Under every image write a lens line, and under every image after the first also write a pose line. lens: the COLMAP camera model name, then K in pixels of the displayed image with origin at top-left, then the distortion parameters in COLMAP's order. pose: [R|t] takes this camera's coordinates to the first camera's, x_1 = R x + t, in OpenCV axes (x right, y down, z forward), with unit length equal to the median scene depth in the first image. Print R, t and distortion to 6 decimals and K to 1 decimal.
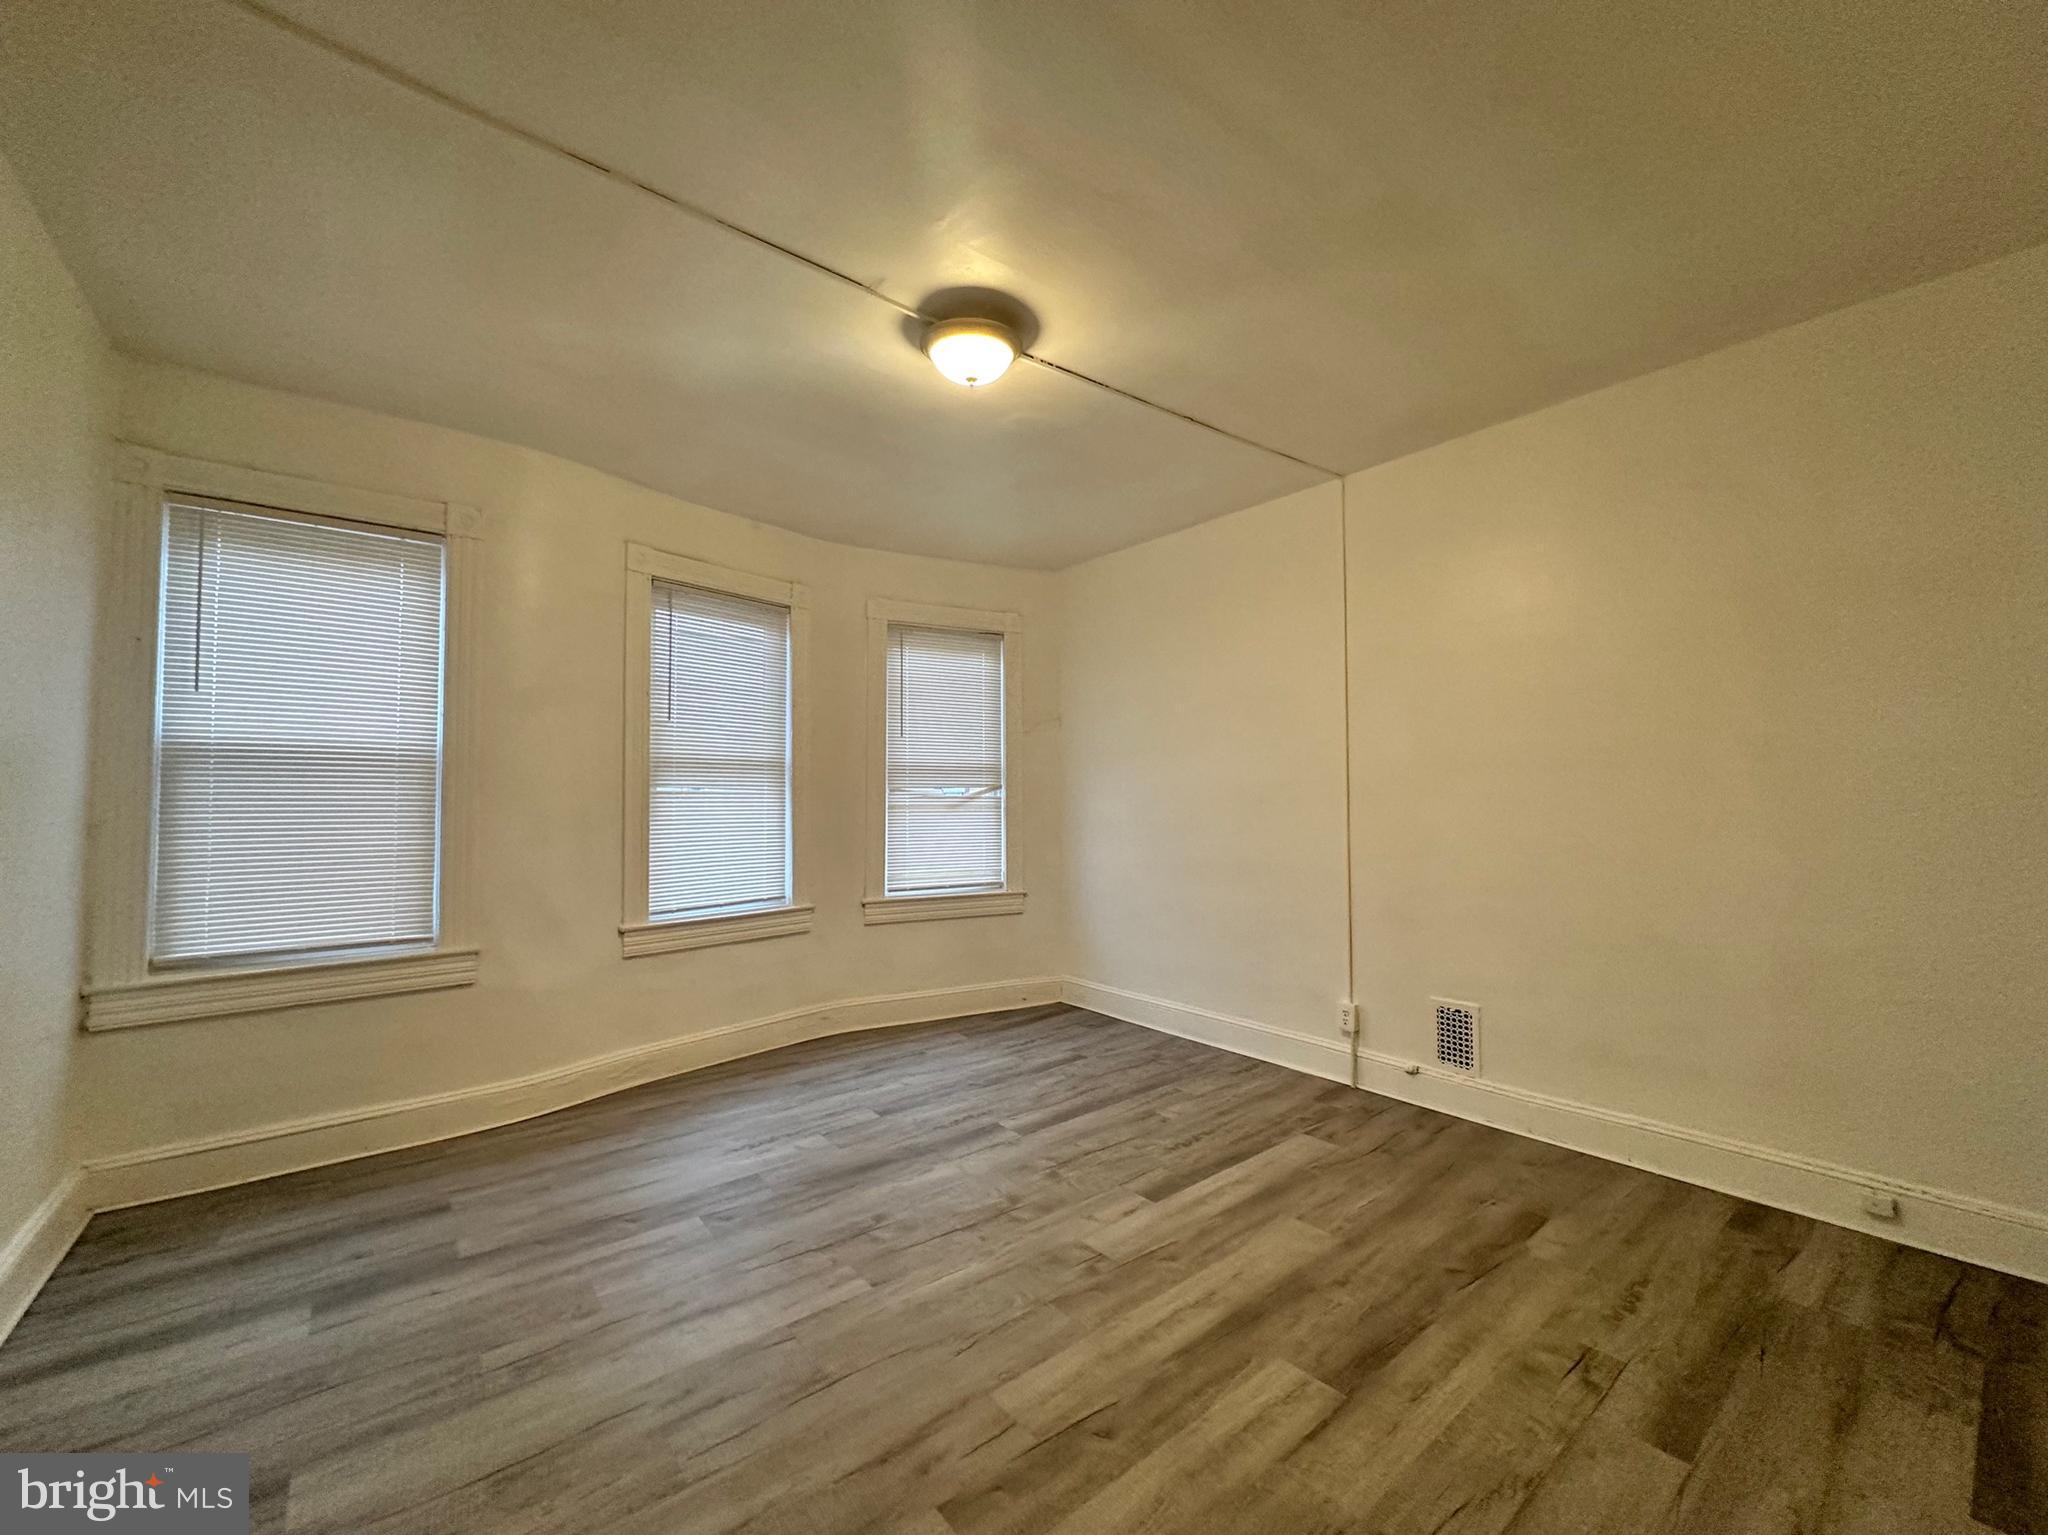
lens RADIAL K [[810.4, 0, 1024.0], [0, 810.4, 767.5], [0, 0, 1]] dist [-0.000574, -0.000184]
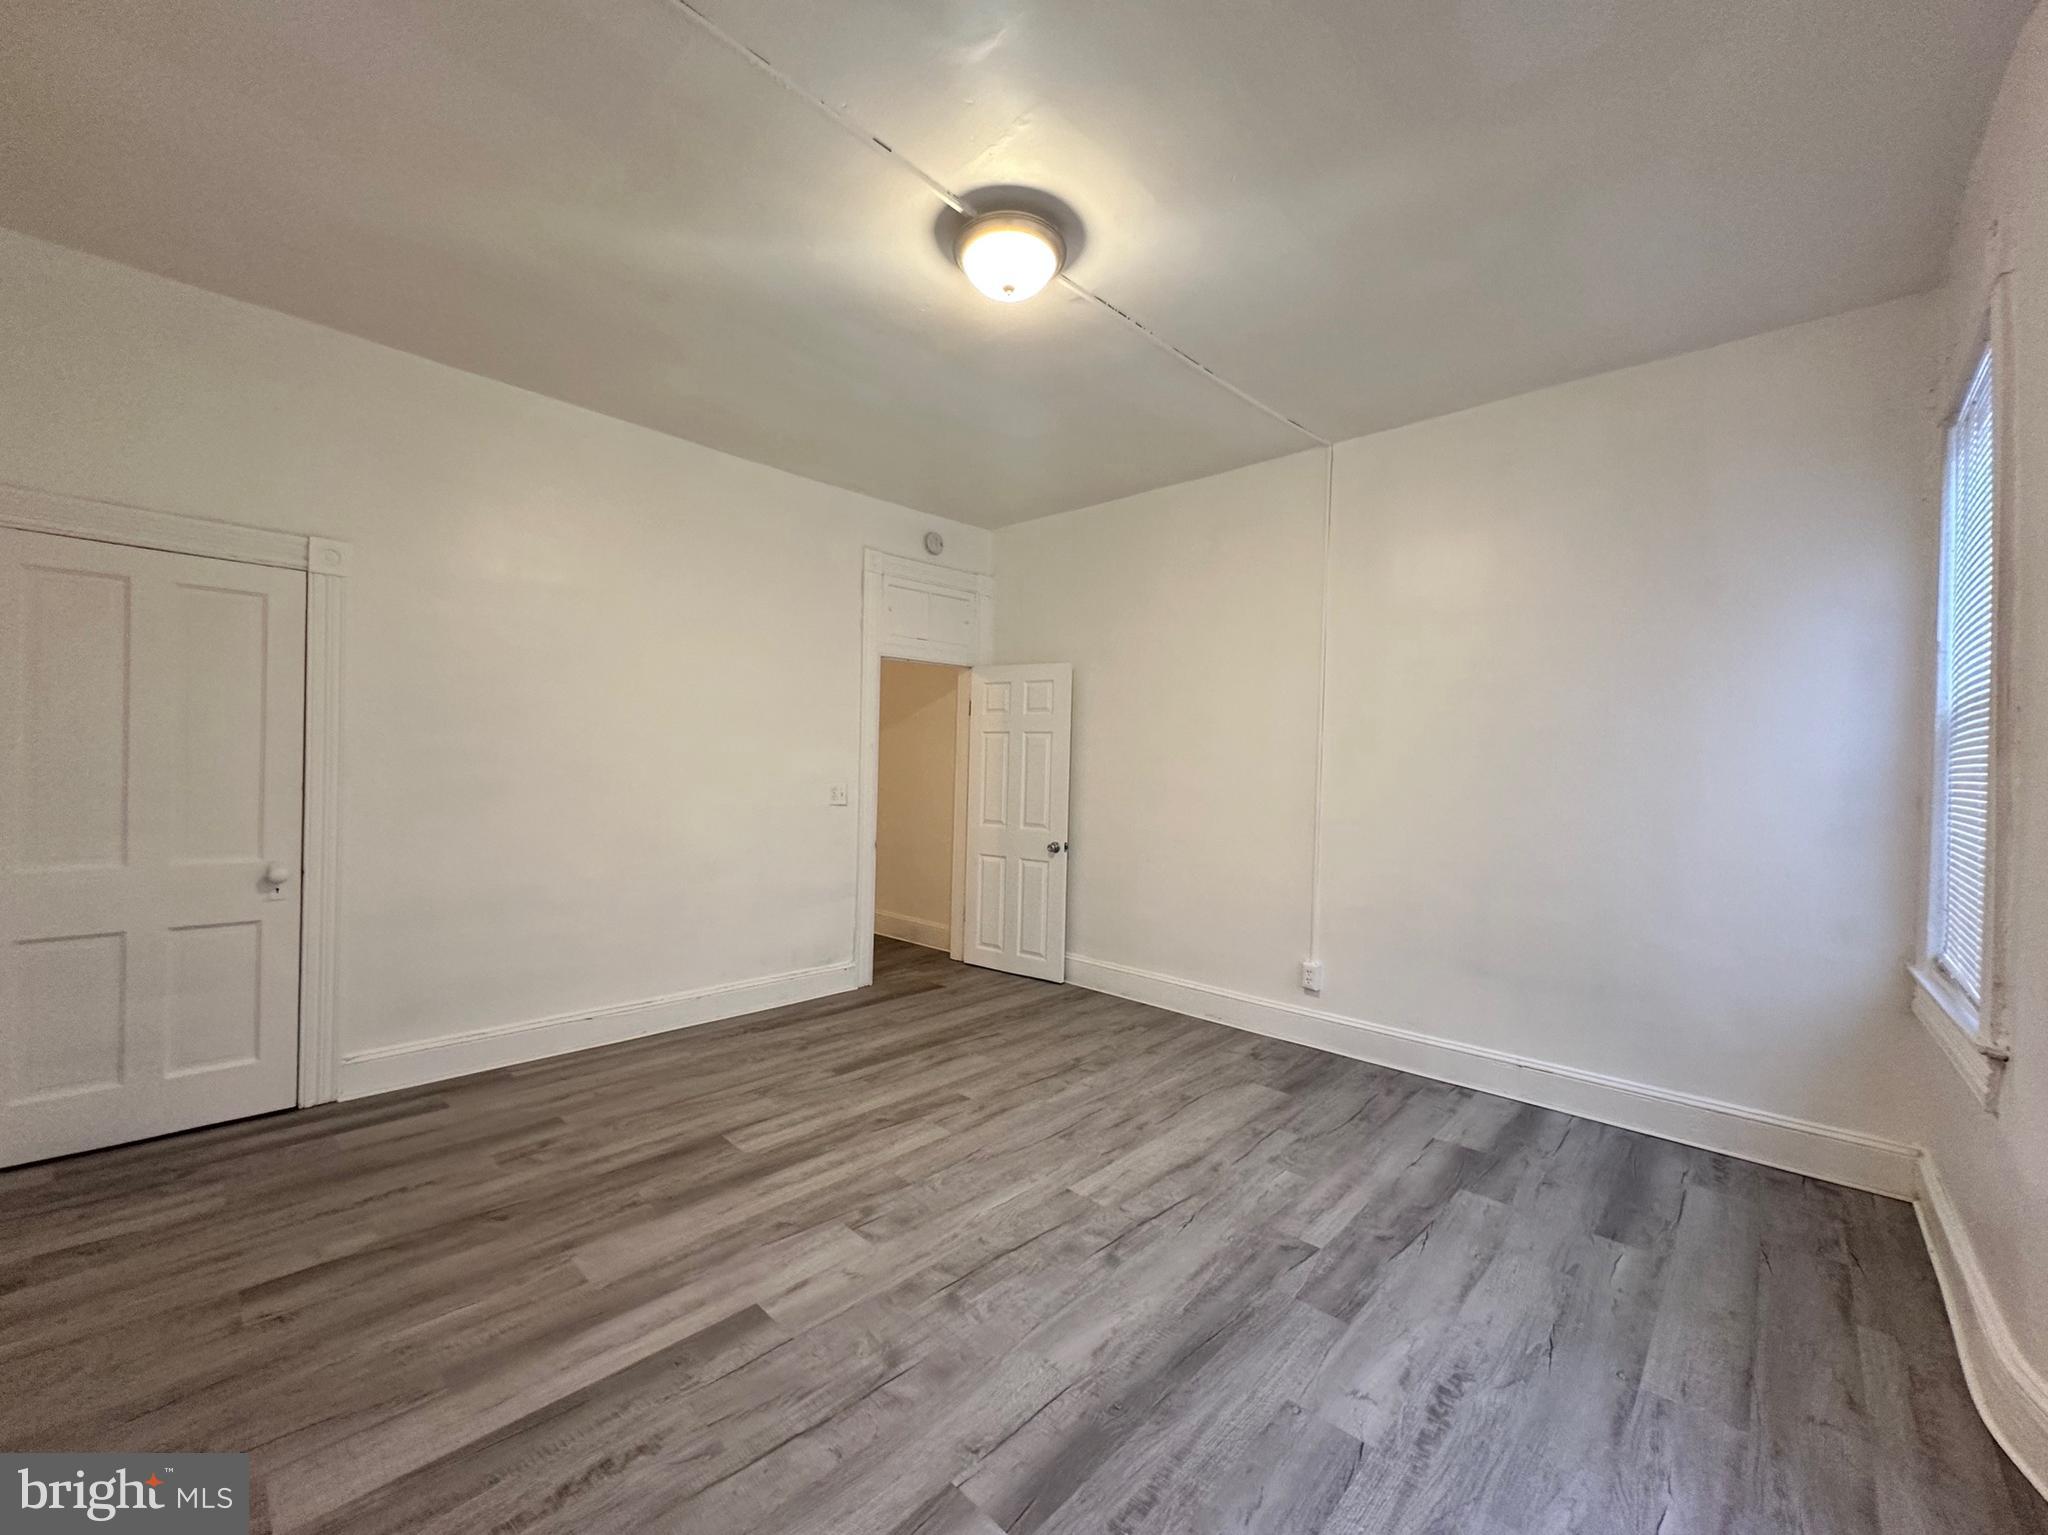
lens RADIAL K [[810.4, 0, 1024.0], [0, 810.4, 767.5], [0, 0, 1]] dist [-0.000574, -0.000184]
pose [[-0.990169, -0.016431, -0.138906, 0.038332], [-0.010907, 0.999122, -0.040441, 0.096406], [0.139448, -0.038529, -0.989480, 2.025670]]
